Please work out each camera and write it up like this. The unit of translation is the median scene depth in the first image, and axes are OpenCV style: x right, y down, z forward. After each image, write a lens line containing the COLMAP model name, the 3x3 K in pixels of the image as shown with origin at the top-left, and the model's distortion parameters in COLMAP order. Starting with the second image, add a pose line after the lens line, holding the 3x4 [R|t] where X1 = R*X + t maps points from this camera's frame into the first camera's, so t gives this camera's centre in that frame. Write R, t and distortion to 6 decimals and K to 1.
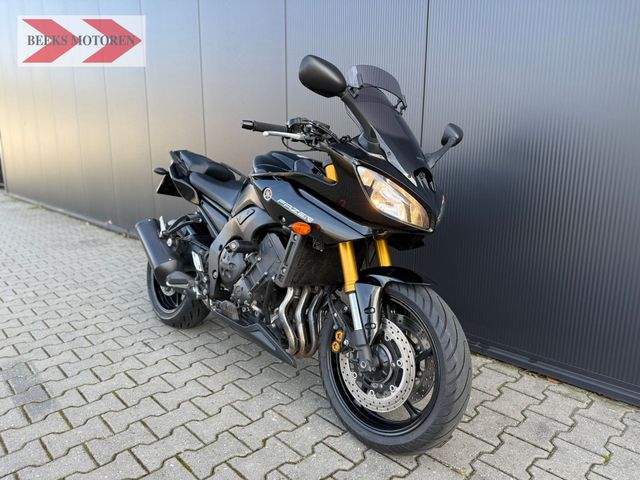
lens RADIAL K [[446.4, 0, 320.0], [0, 446.4, 240.0], [0, 0, 1]] dist [0.046000, -0.064043]
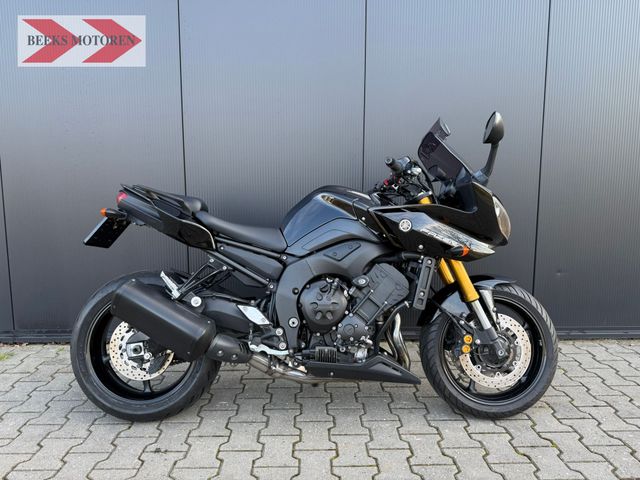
lens RADIAL K [[445.6, 0, 322.8], [0, 445.6, 237.7], [0, 0, 1]] dist [0.048420, -0.065089]
pose [[0.676001, -0.083066, 0.732204, -0.903542], [0.139820, 0.990035, -0.016772, -0.072428], [-0.723514, 0.113715, 0.680879, 0.364543]]
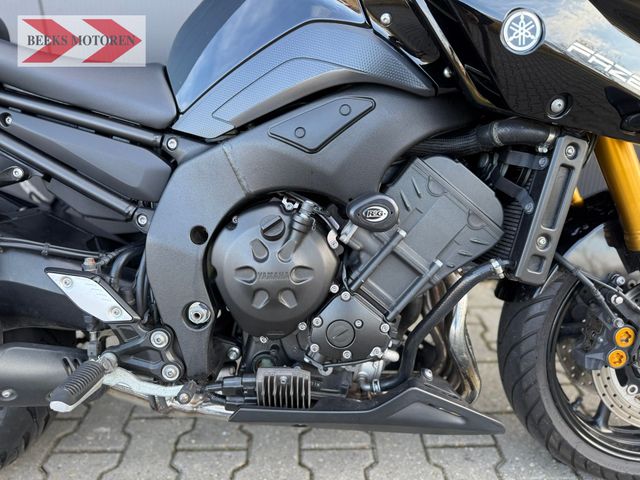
lens RADIAL K [[452.8, 0, 317.1], [0, 452.8, 239.4], [0, 0, 1]] dist [-0.001427, -0.005370]
pose [[0.687603, -0.264978, 0.676010, -0.426404], [0.152050, 0.962936, 0.222788, -0.045765], [-0.709988, -0.050402, 0.702408, 0.753275]]
